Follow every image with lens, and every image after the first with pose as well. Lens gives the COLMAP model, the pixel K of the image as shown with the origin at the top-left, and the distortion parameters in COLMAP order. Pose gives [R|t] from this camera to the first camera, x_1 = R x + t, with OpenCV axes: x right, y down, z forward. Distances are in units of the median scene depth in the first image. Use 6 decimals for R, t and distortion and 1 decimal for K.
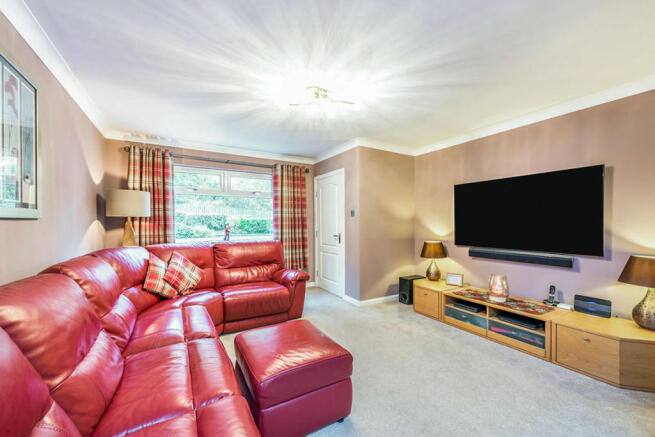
lens RADIAL K [[254.4, 0, 326.0], [0, 254.4, 220.5], [0, 0, 1]] dist [-0.000320, -0.000081]
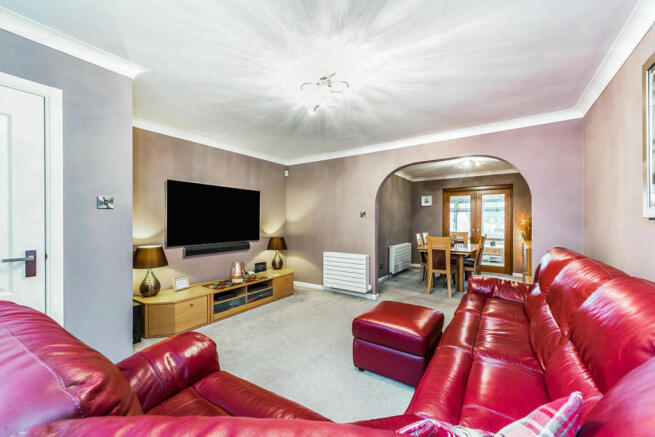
lens RADIAL K [[264.0, 0, 327.5], [0, 264.0, 218.5], [0, 0, 1]] dist [-0.000505, -0.000127]
pose [[-0.431143, 0.010634, 0.902221, -0.756206], [-0.005431, 0.999882, -0.014380, 0.009653], [-0.902267, -0.011100, -0.431034, 1.194912]]
